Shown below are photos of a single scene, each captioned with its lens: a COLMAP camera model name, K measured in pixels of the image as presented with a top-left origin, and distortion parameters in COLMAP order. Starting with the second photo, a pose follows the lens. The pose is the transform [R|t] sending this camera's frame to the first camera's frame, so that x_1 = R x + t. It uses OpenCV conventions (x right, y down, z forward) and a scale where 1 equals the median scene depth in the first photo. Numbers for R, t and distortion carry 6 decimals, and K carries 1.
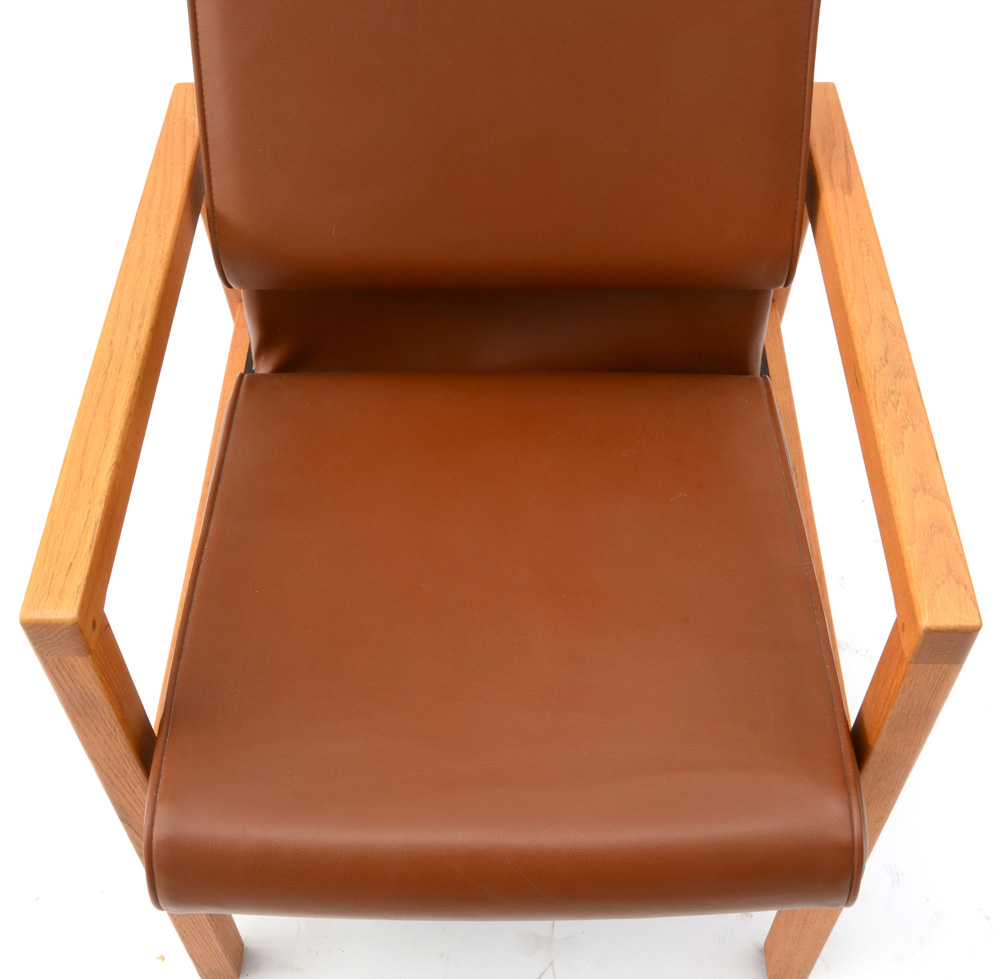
lens RADIAL K [[1367.9, 0, 499.0], [0, 1367.9, 489.2], [0, 0, 1]] dist [-0.058497, 0.000000]
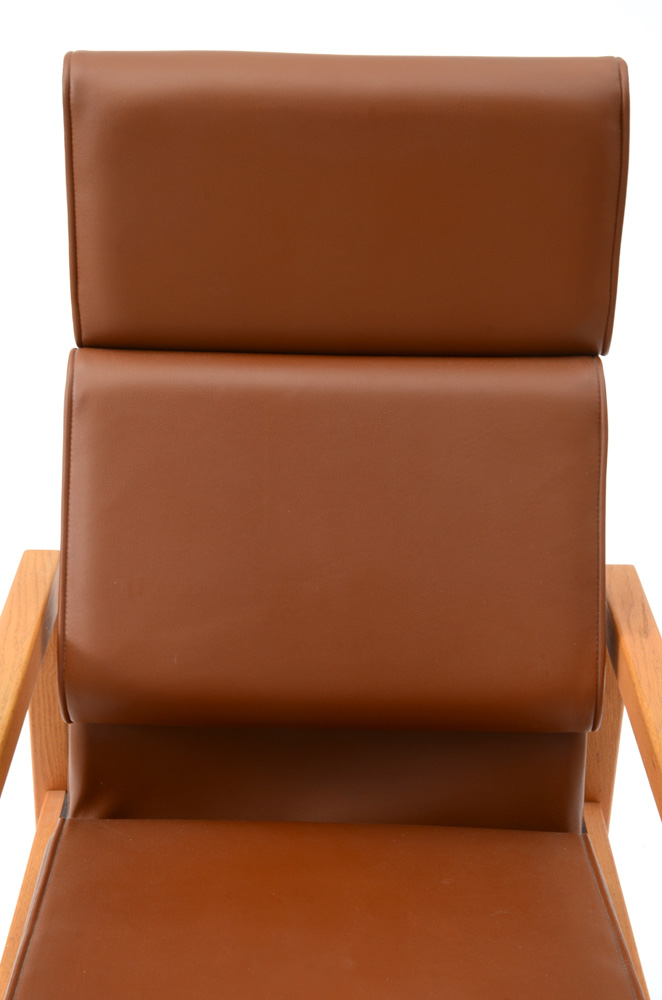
lens RADIAL K [[2032.3, 0, 332.5], [0, 2032.3, 500.5], [0, 0, 1]] dist [0.475101, 0.000000]
pose [[0.999167, 0.030284, 0.027349, -0.044275], [-0.014097, 0.885142, -0.465108, 0.458207], [-0.038293, 0.464335, 0.884832, -0.511083]]
